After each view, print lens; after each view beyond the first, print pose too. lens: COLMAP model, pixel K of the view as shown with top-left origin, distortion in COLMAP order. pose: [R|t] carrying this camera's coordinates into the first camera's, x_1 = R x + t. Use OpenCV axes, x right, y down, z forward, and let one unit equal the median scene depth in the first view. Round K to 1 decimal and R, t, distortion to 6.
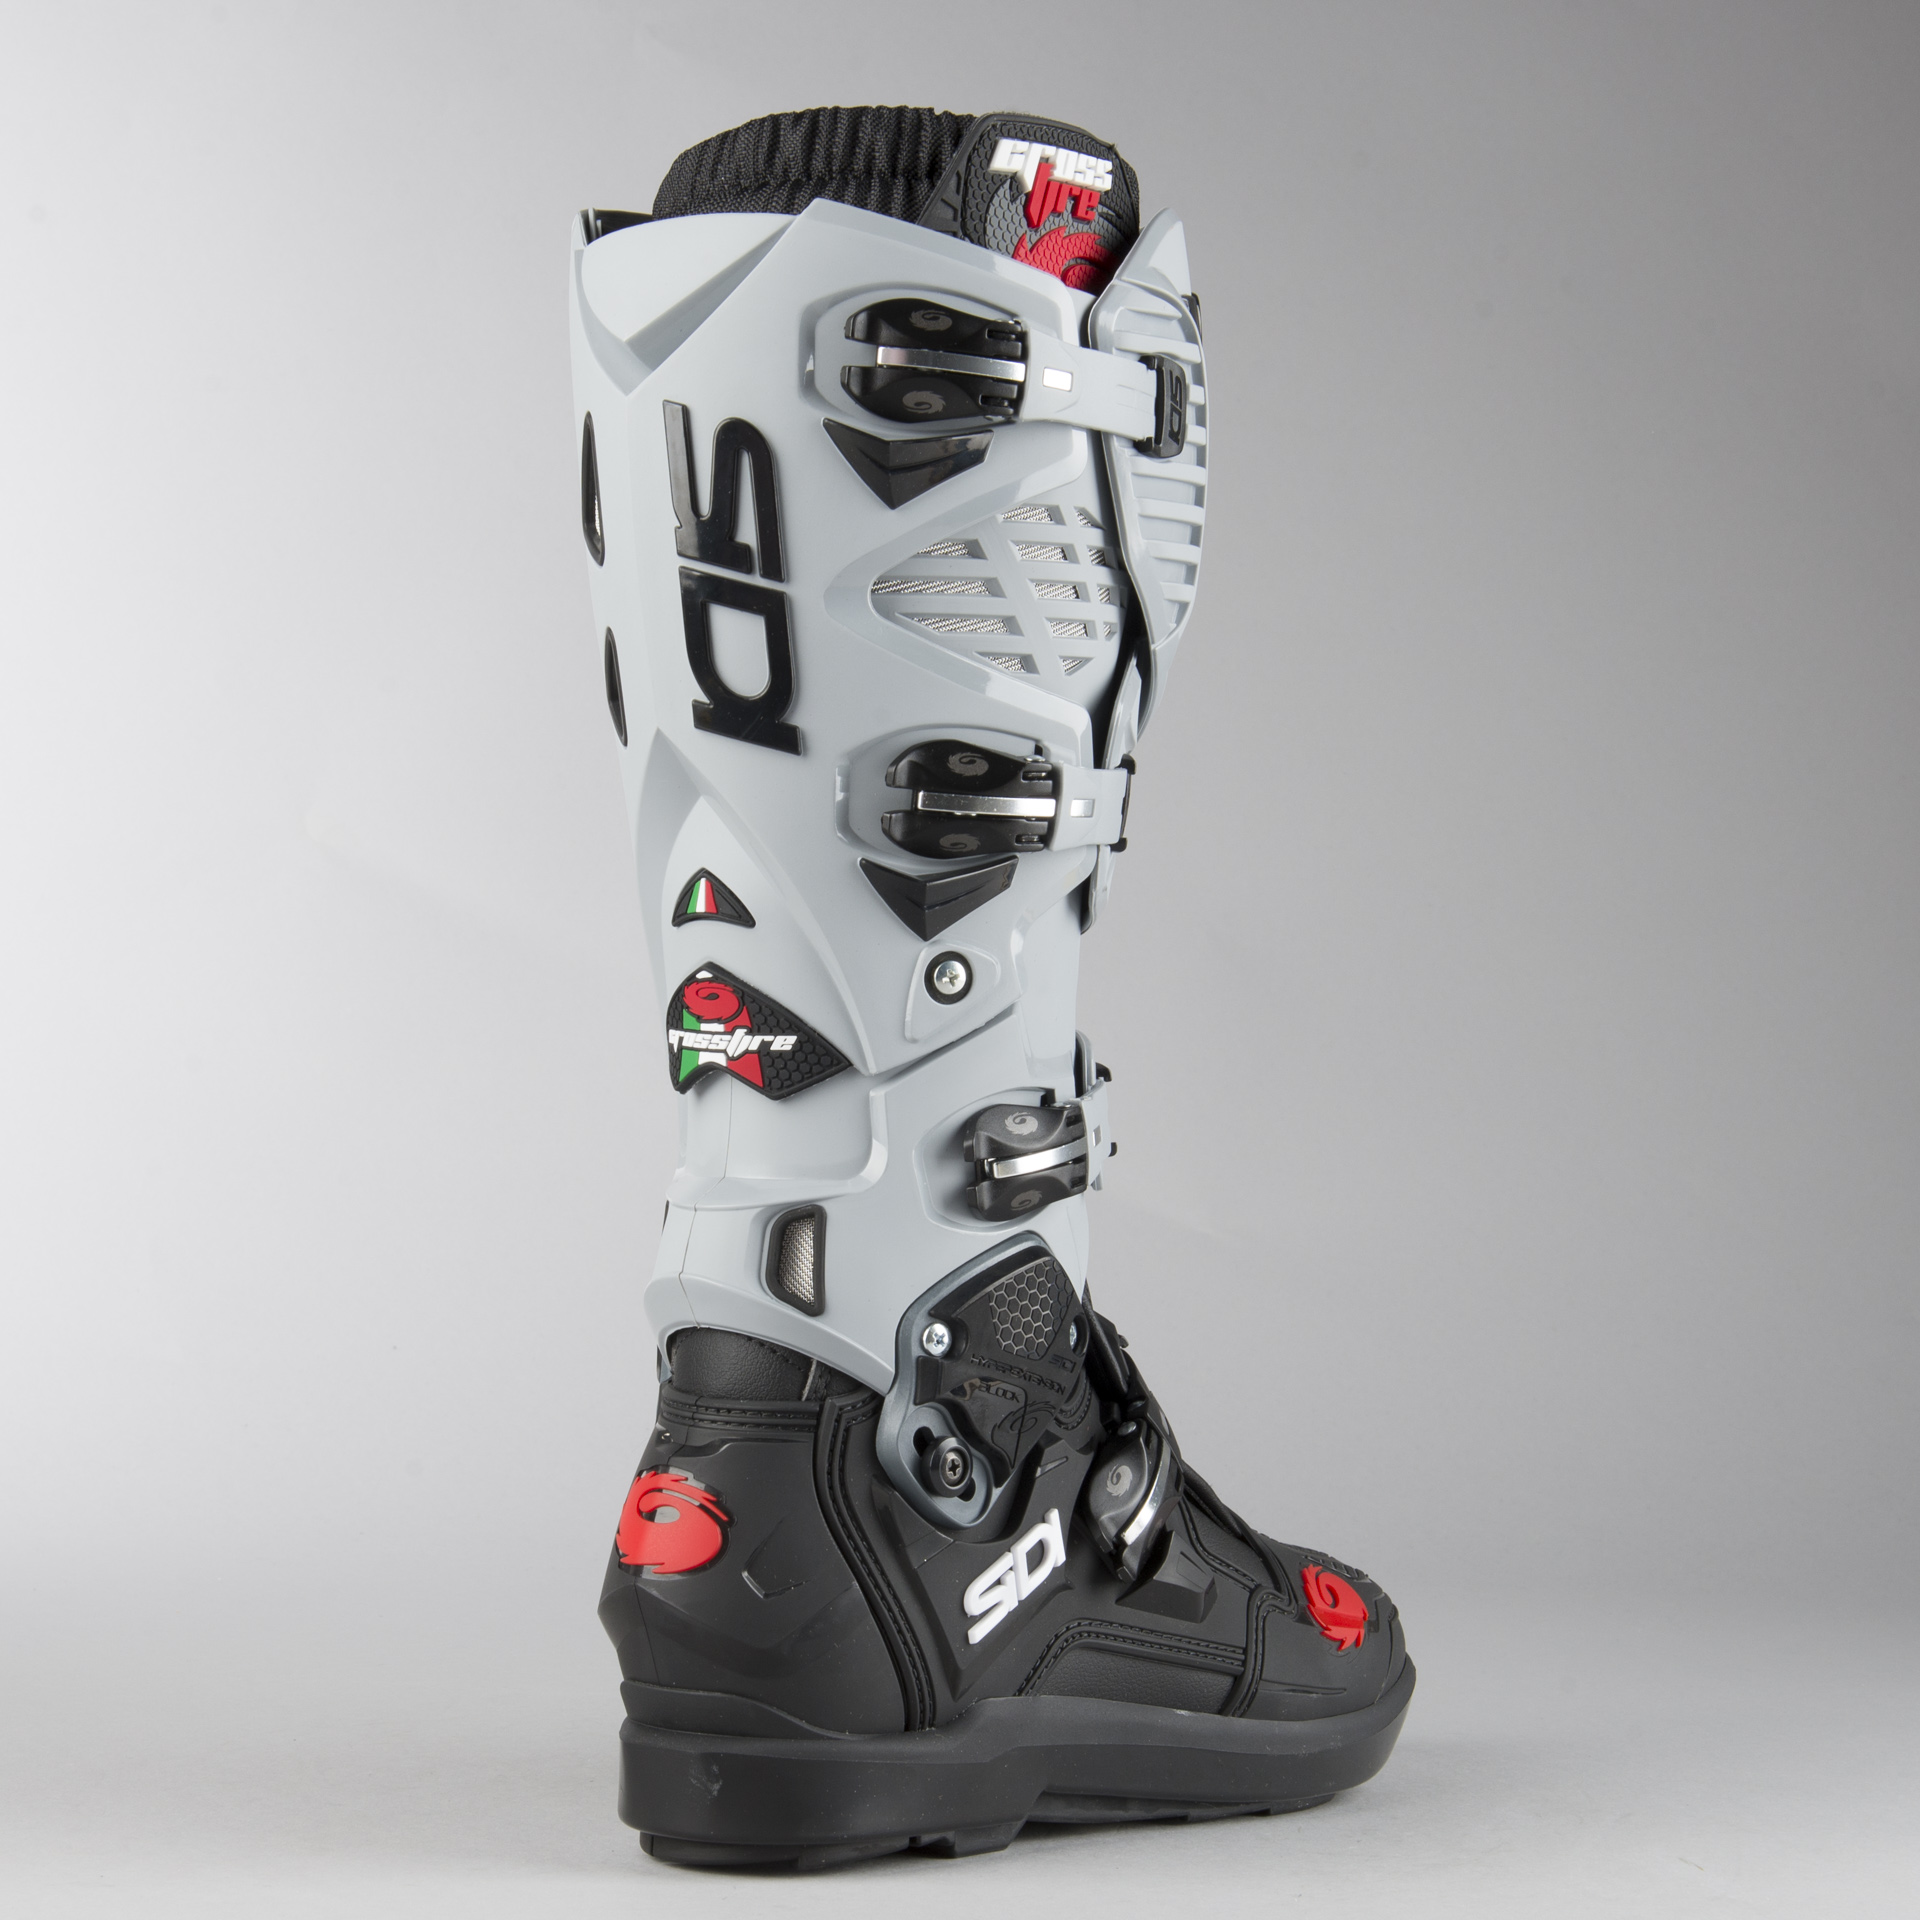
lens RADIAL K [[4000.0, 0, 960.0], [0, 4000.0, 960.0], [0, 0, 1]] dist [-0.103947, -0.117096]
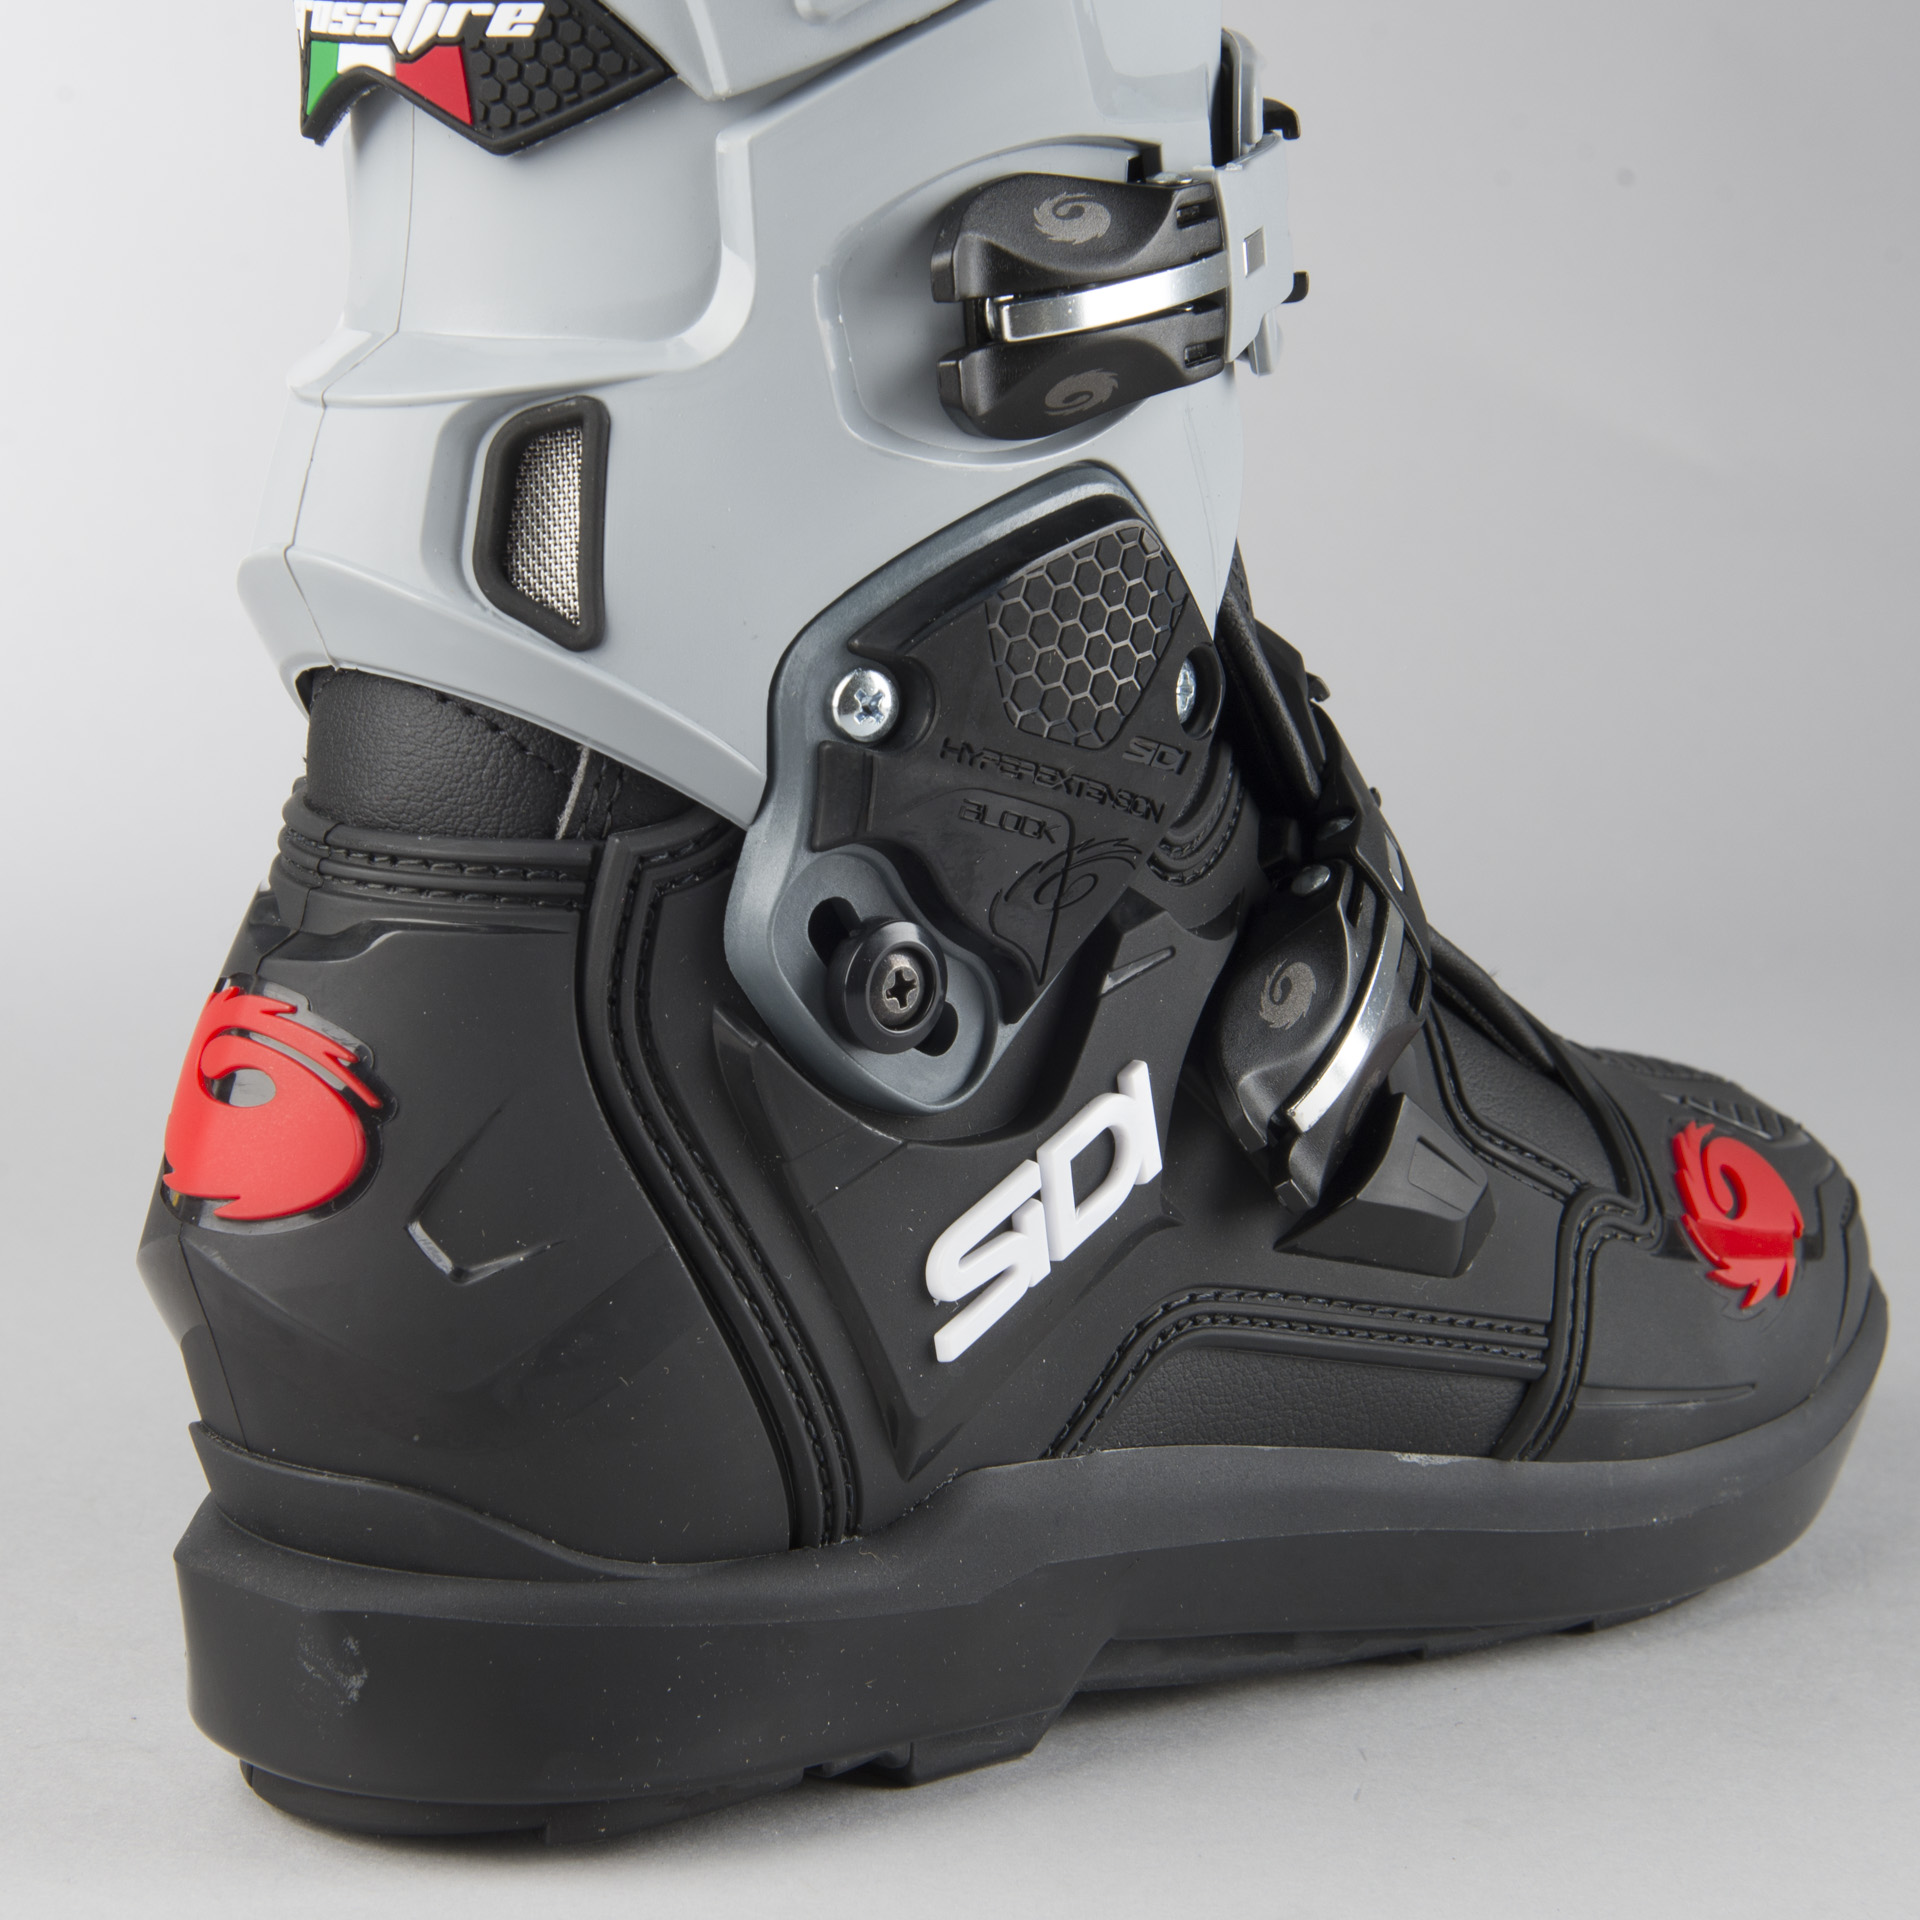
lens RADIAL K [[4437.8, 0, 873.0], [0, 4437.8, 956.5], [0, 0, 1]] dist [0.038391, 0.201868]
pose [[0.995545, 0.024071, -0.091159, 0.040791], [-0.006585, 0.982251, 0.187456, 0.029619], [0.094053, -0.186021, 0.978034, 0.509136]]
